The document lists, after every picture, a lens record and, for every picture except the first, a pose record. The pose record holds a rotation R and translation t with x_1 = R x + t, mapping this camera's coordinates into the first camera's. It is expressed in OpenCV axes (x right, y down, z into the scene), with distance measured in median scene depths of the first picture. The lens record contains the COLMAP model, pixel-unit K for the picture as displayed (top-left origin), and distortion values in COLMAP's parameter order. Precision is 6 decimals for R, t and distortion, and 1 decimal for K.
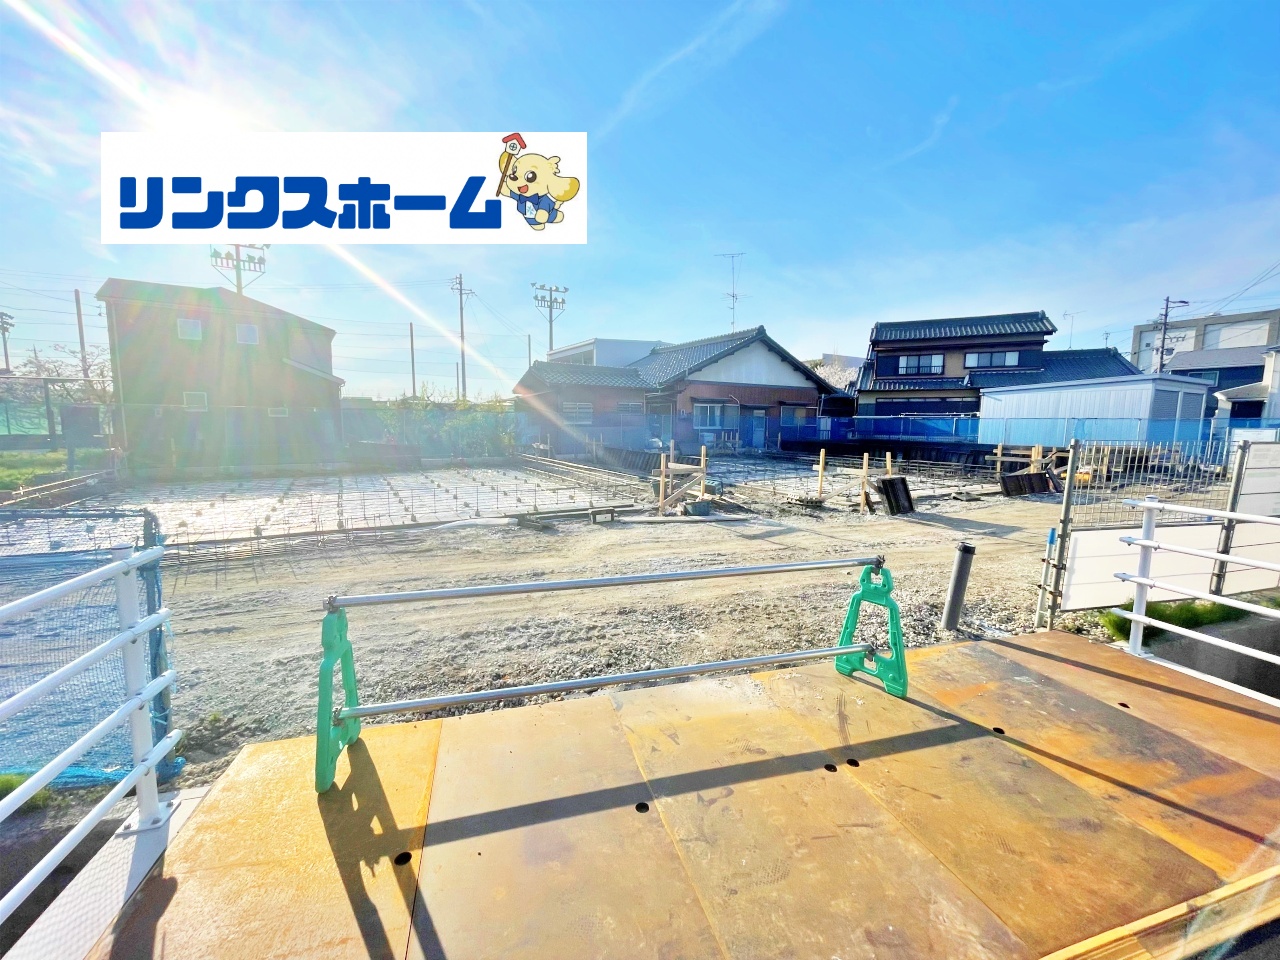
lens RADIAL K [[514.0, 0, 650.5], [0, 514.0, 482.3], [0, 0, 1]] dist [-0.004251, 0.000173]
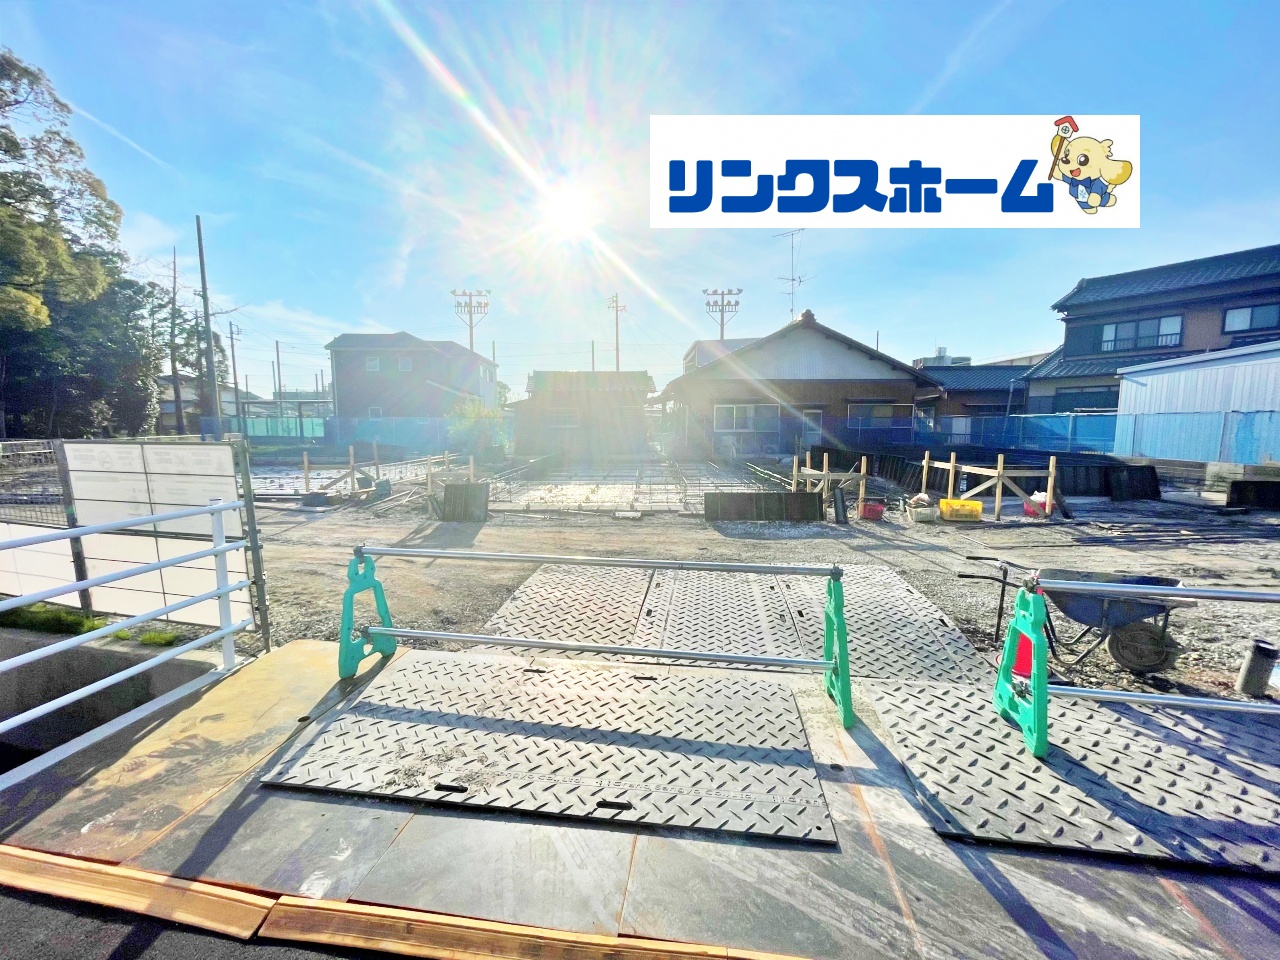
lens RADIAL K [[514.0, 0, 631.5], [0, 514.0, 479.9], [0, 0, 1]] dist [-0.004251, 0.000173]
pose [[0.844794, 0.049438, -0.532803, 0.356324], [-0.055029, 0.998470, 0.005395, -0.010022], [0.532255, 0.024762, 0.846222, 0.104156]]
